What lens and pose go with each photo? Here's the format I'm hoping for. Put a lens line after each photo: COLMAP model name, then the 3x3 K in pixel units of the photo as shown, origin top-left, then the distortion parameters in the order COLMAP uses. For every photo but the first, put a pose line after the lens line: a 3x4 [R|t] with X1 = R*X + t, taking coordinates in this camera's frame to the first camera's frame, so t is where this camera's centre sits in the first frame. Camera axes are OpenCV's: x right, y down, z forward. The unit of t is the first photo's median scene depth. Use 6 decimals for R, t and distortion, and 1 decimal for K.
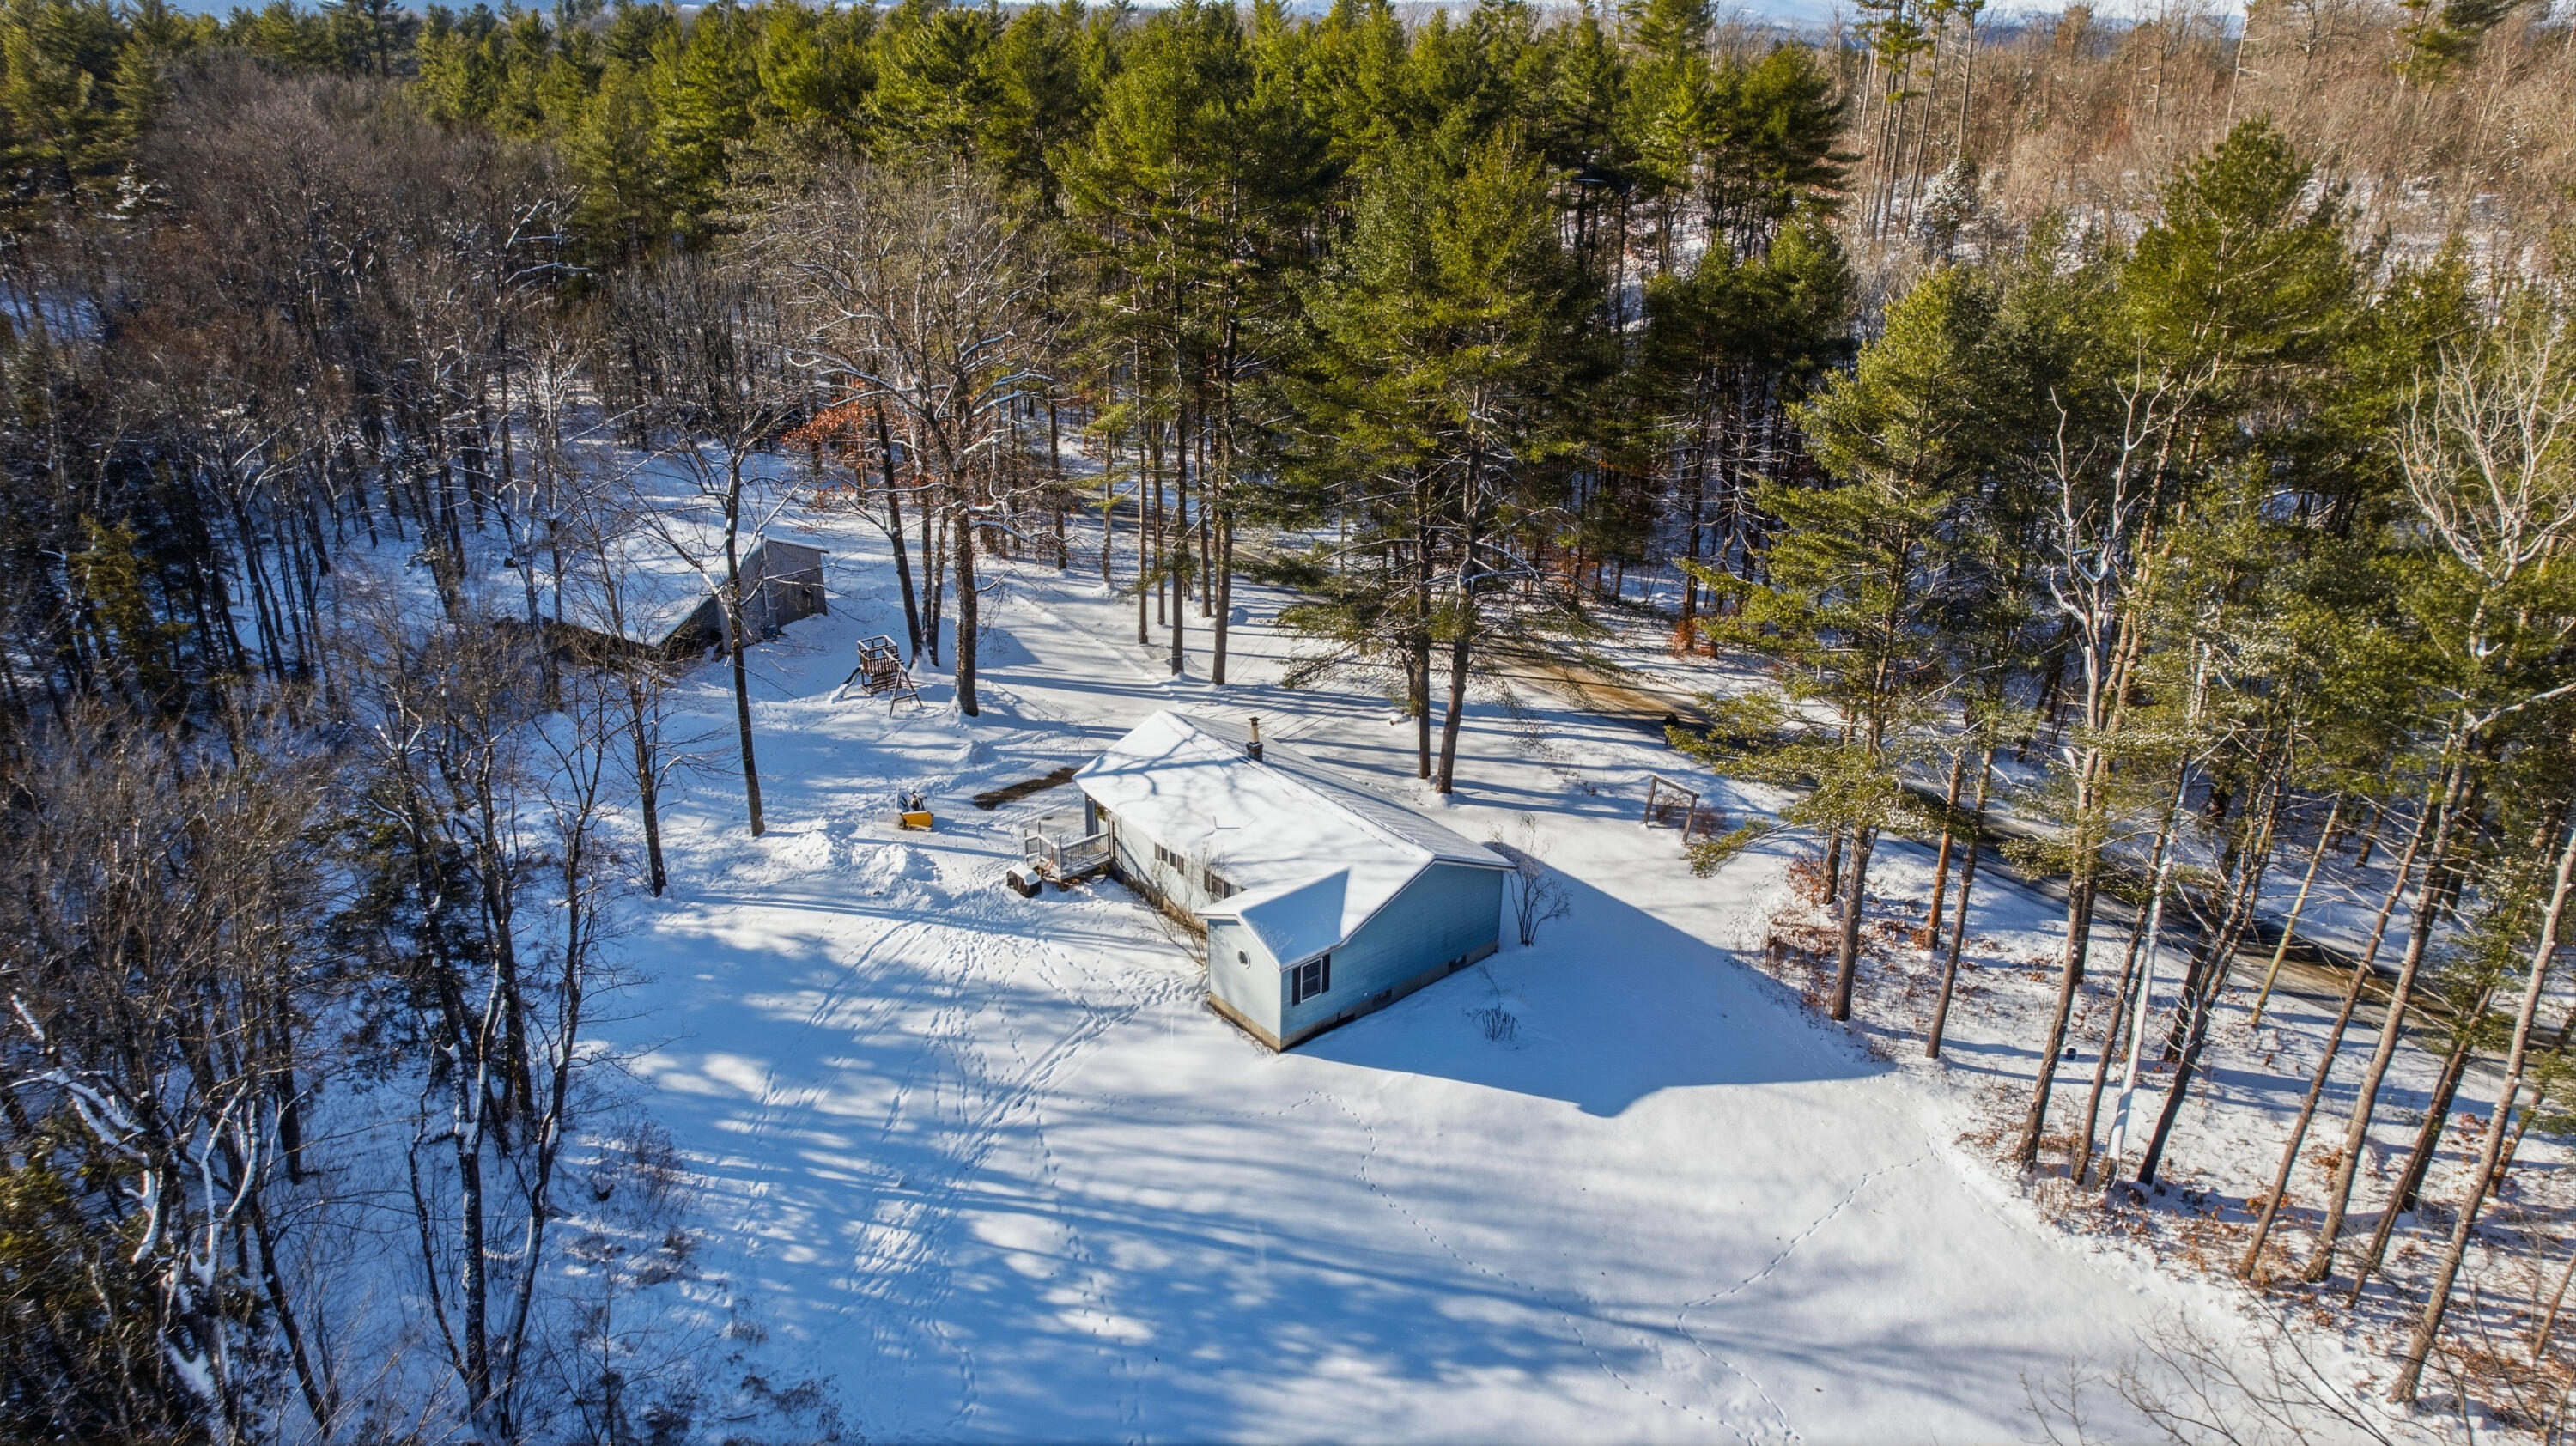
lens RADIAL K [[1678.7, 0, 1288.0], [0, 1678.7, 723.0], [0, 0, 1]] dist [-0.023909, -0.001798]
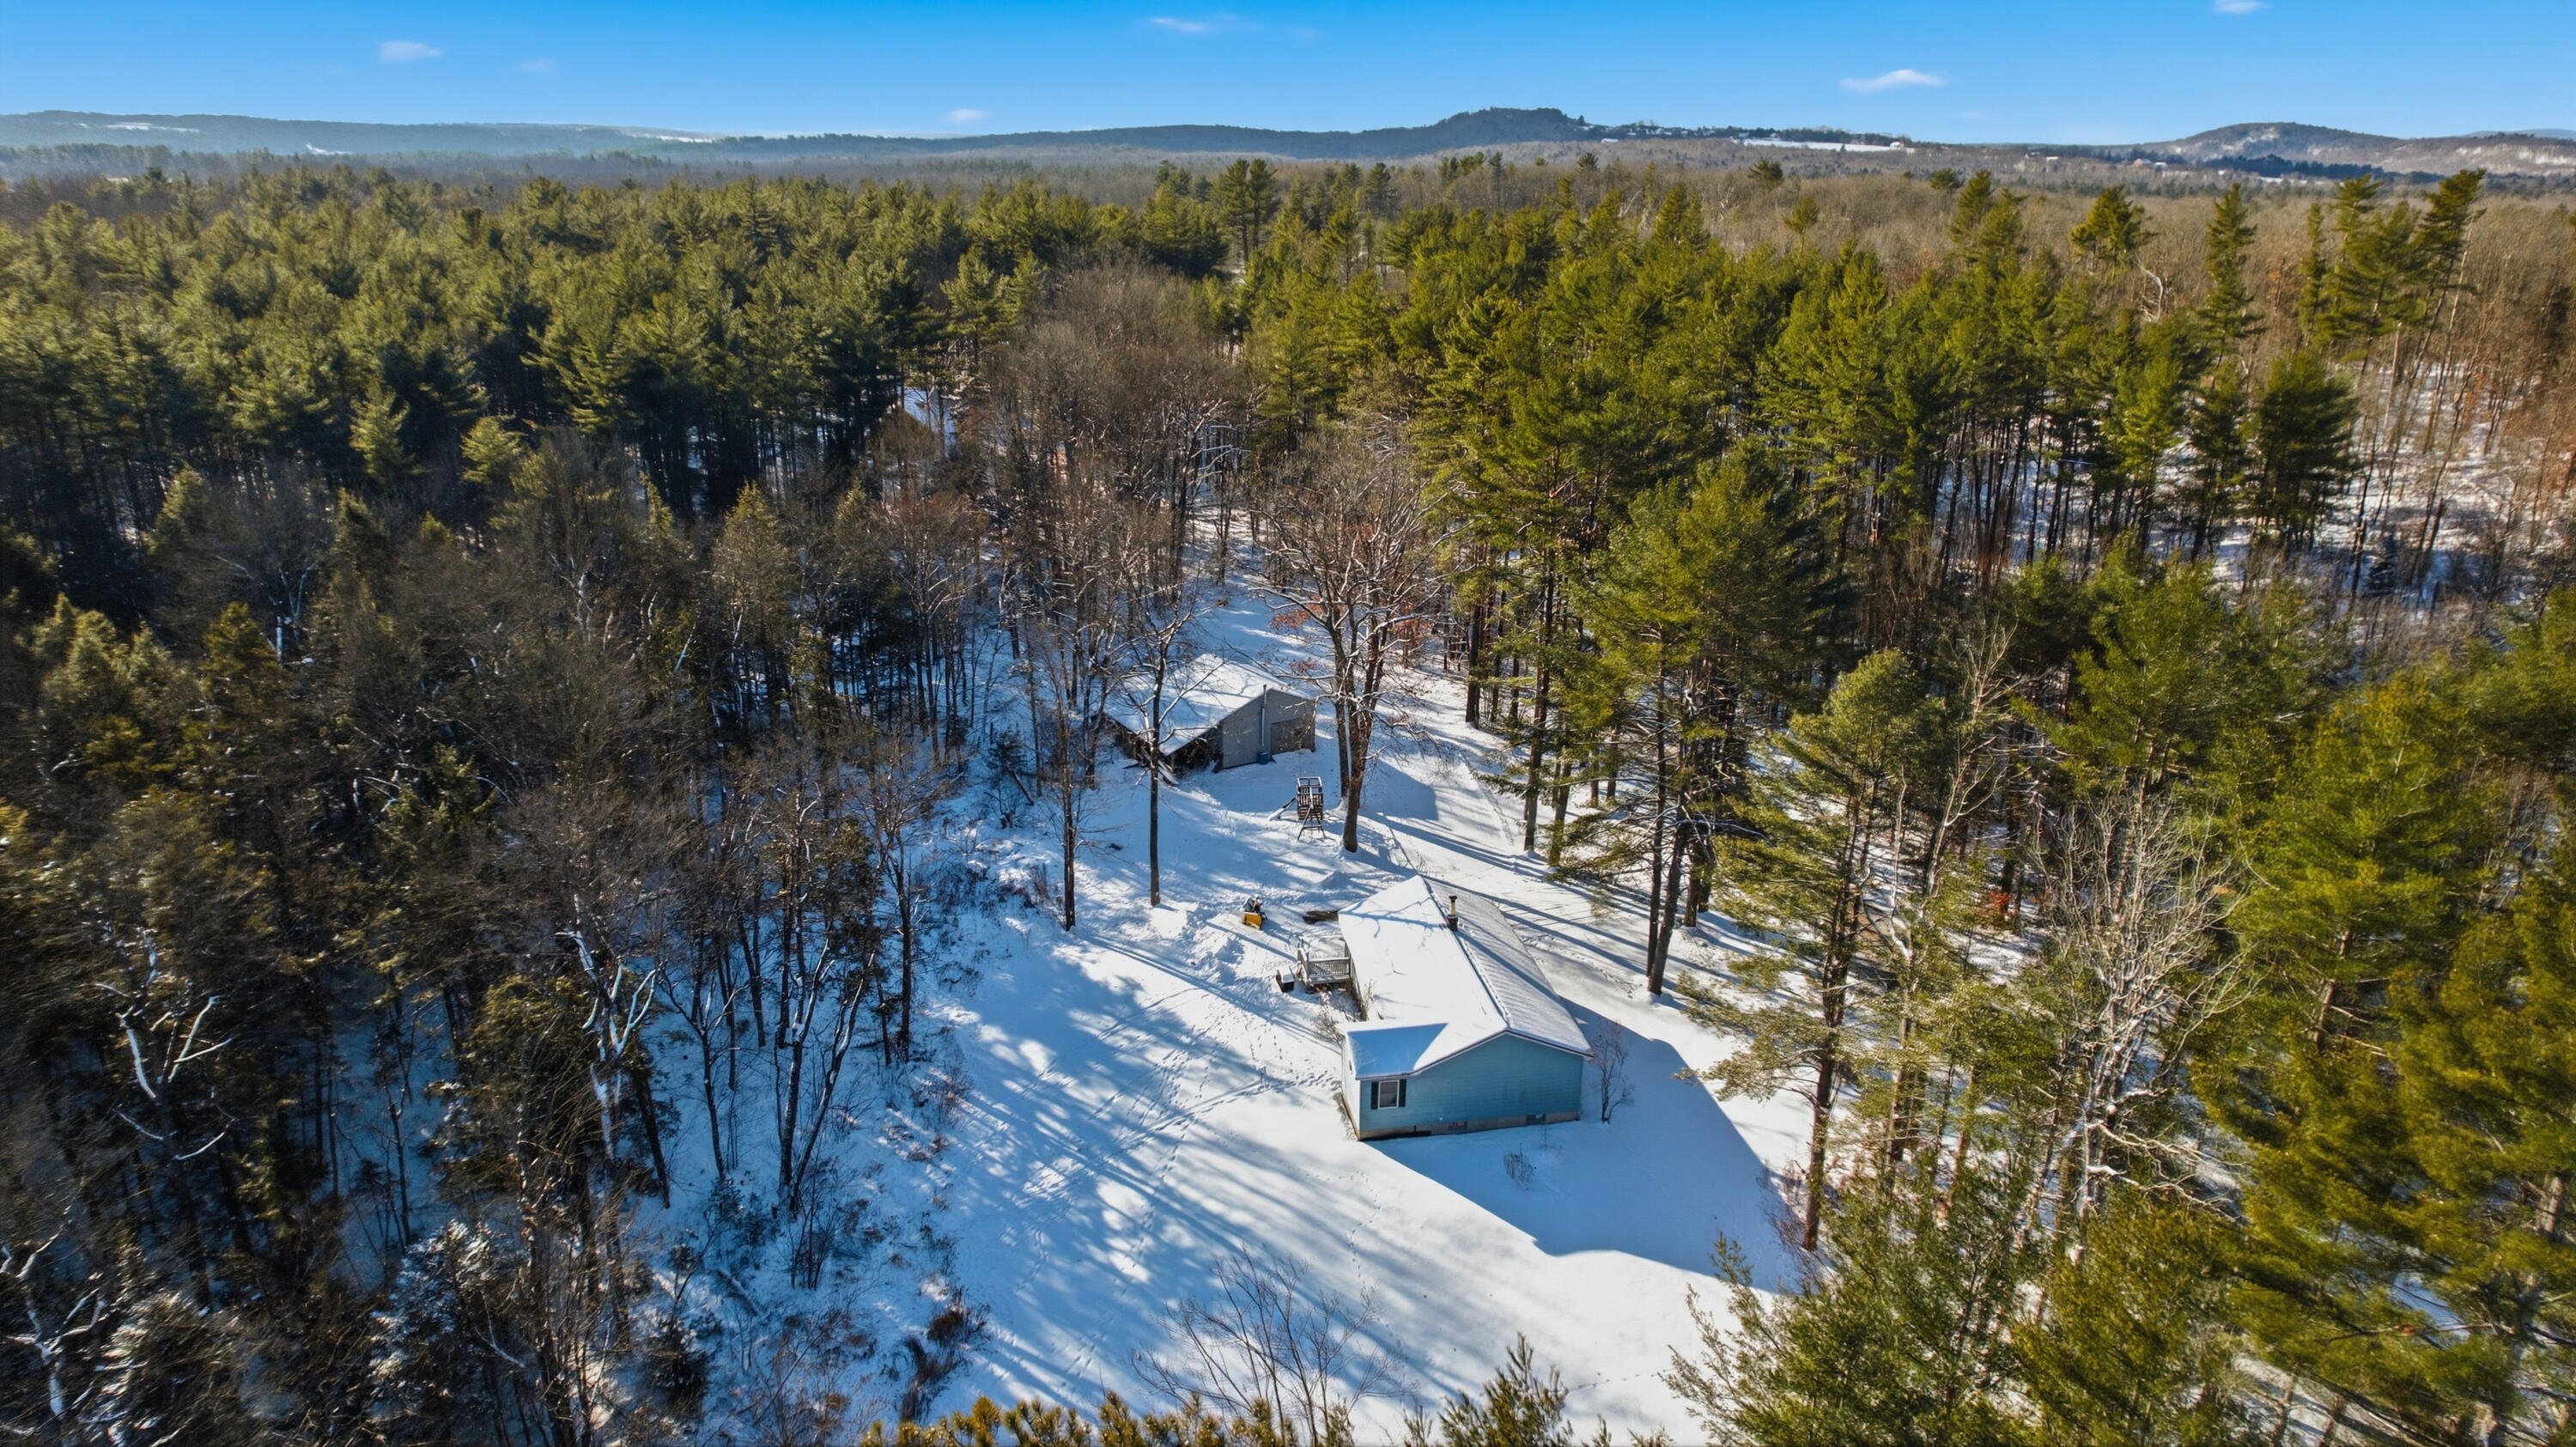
lens RADIAL K [[1678.9, 0, 1288.0], [0, 1678.9, 723.5], [0, 0, 1]] dist [-0.005669, -0.000791]
pose [[0.870686, 0.161647, -0.464517, 0.465346], [-0.191014, 0.981449, -0.016500, -0.091850], [0.453233, 0.103095, 0.885410, -0.241124]]
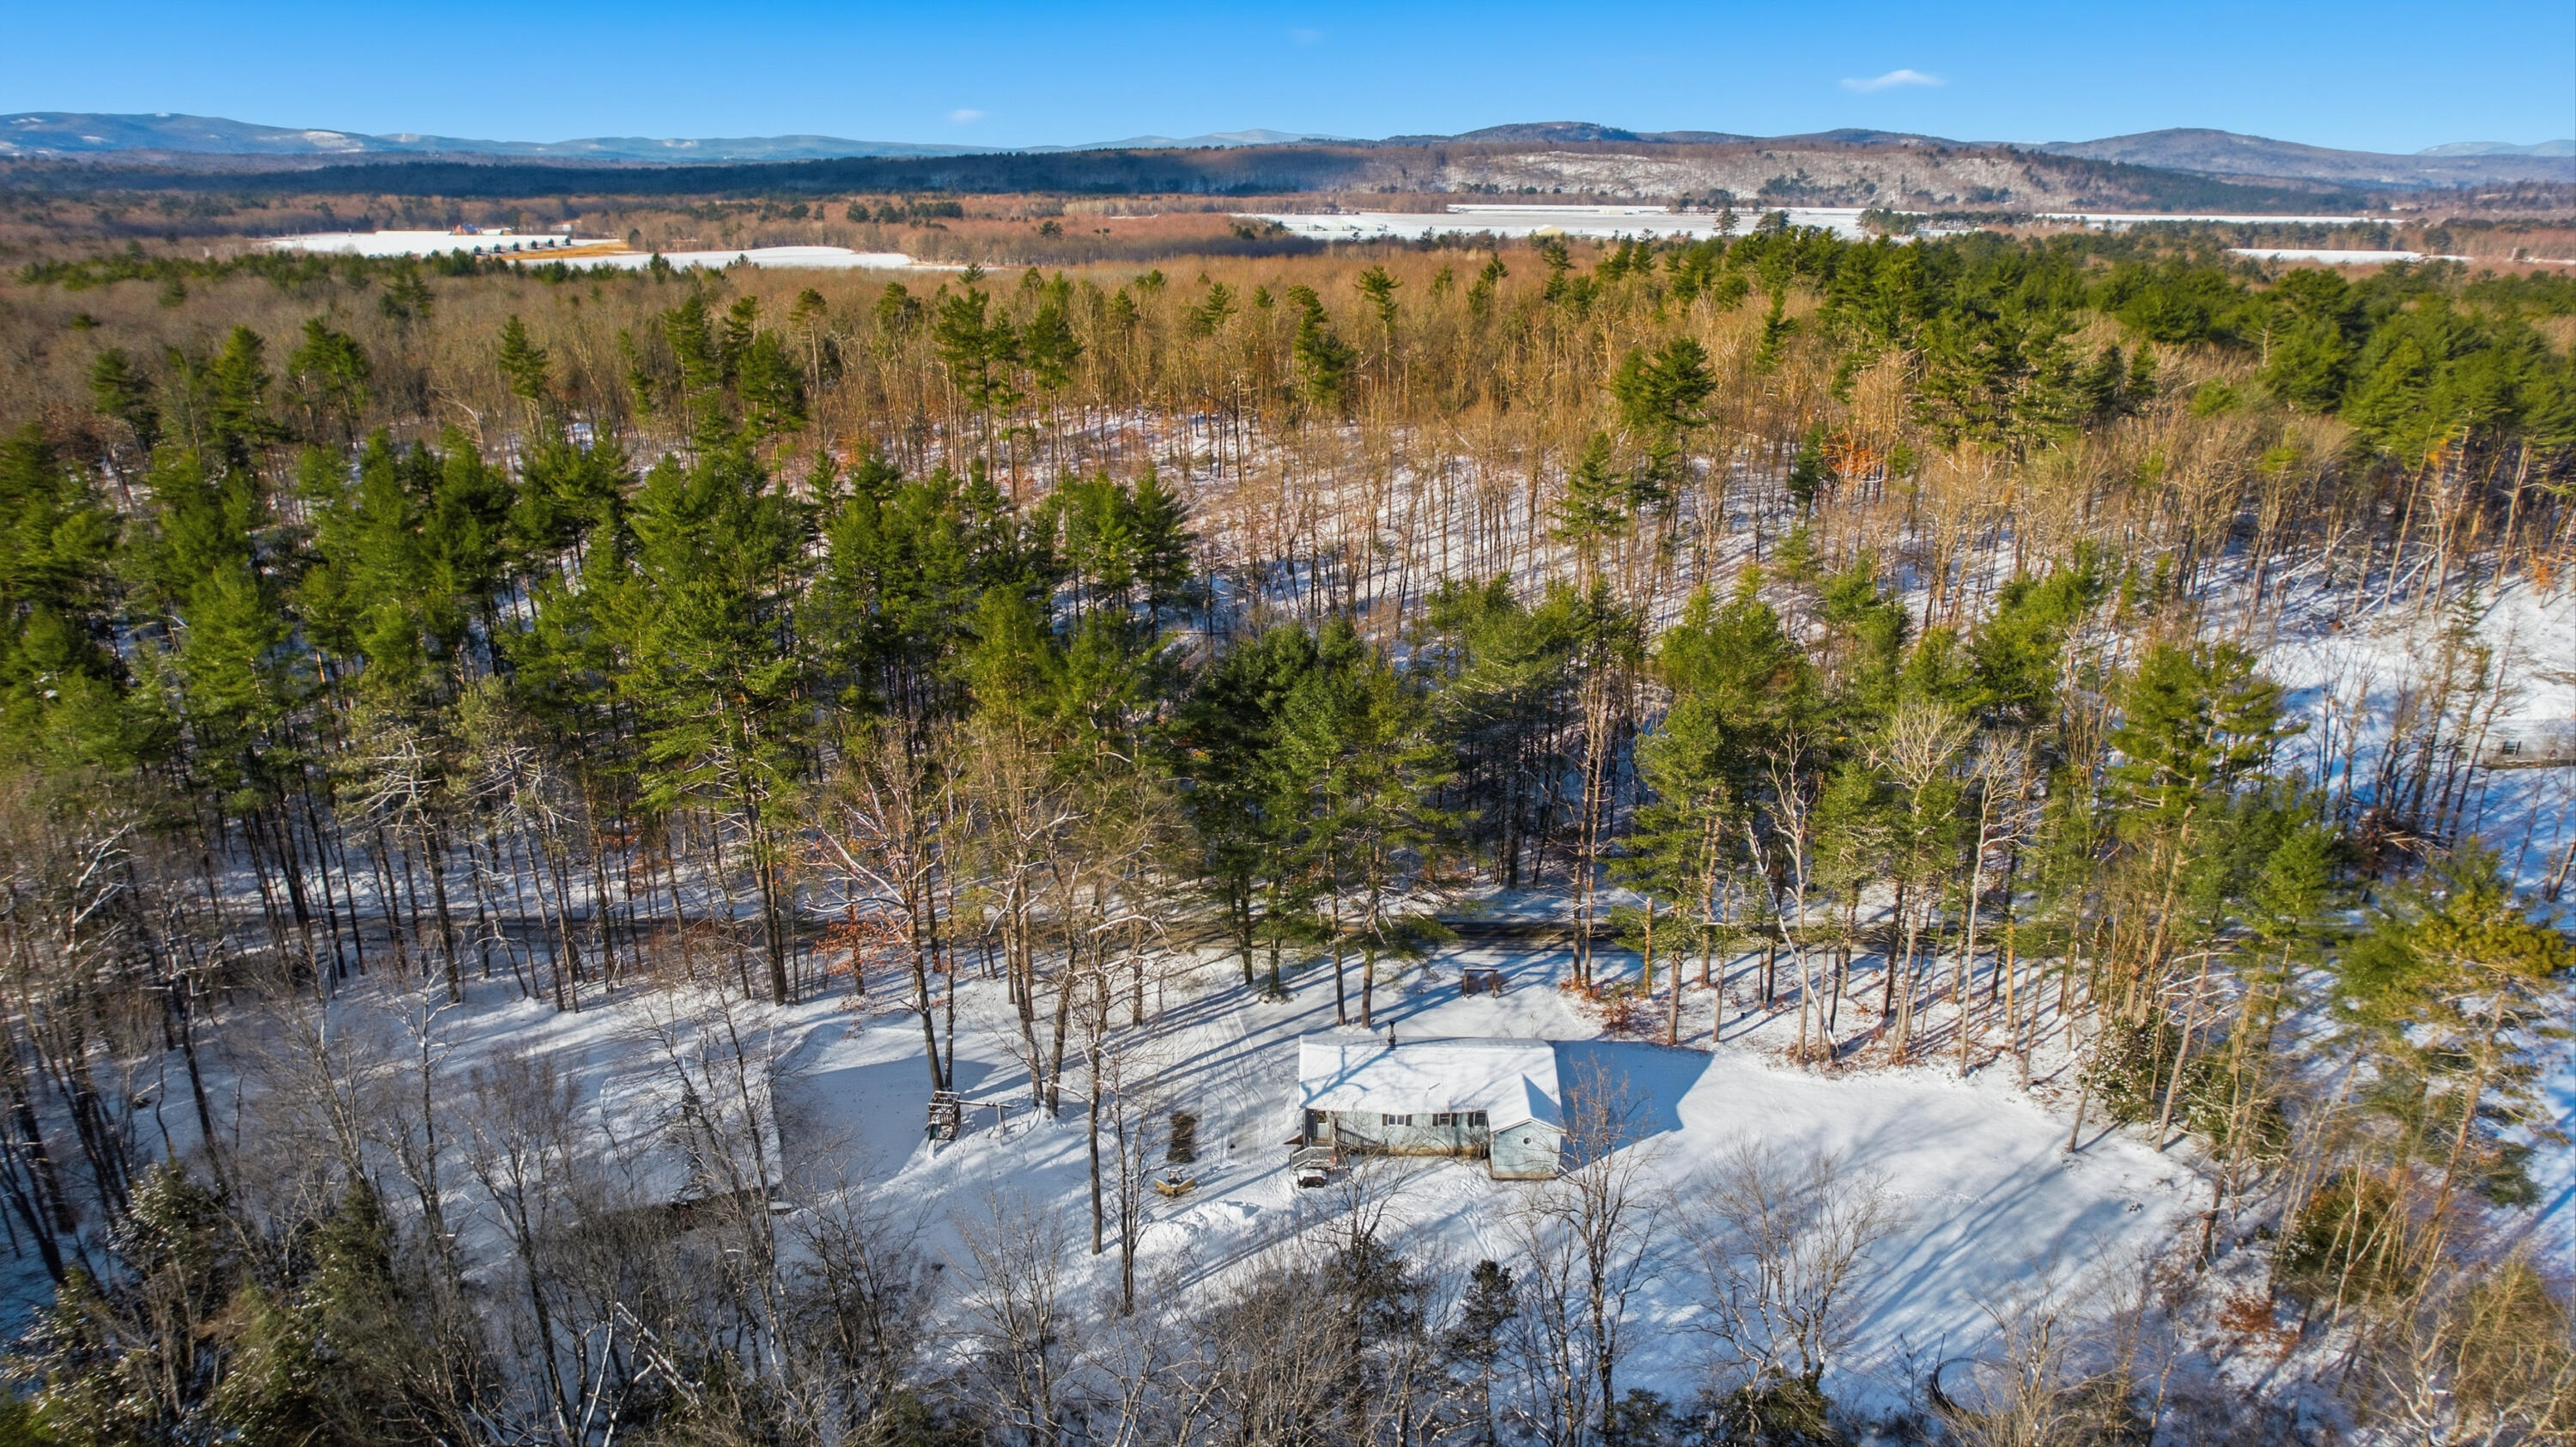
lens RADIAL K [[1678.9, 0, 1288.0], [0, 1678.9, 723.5], [0, 0, 1]] dist [-0.005669, -0.000791]
pose [[0.621820, -0.255050, 0.740466, -1.268841], [0.290352, 0.953183, 0.084490, -0.465316], [-0.727348, 0.162458, 0.666762, -0.085246]]
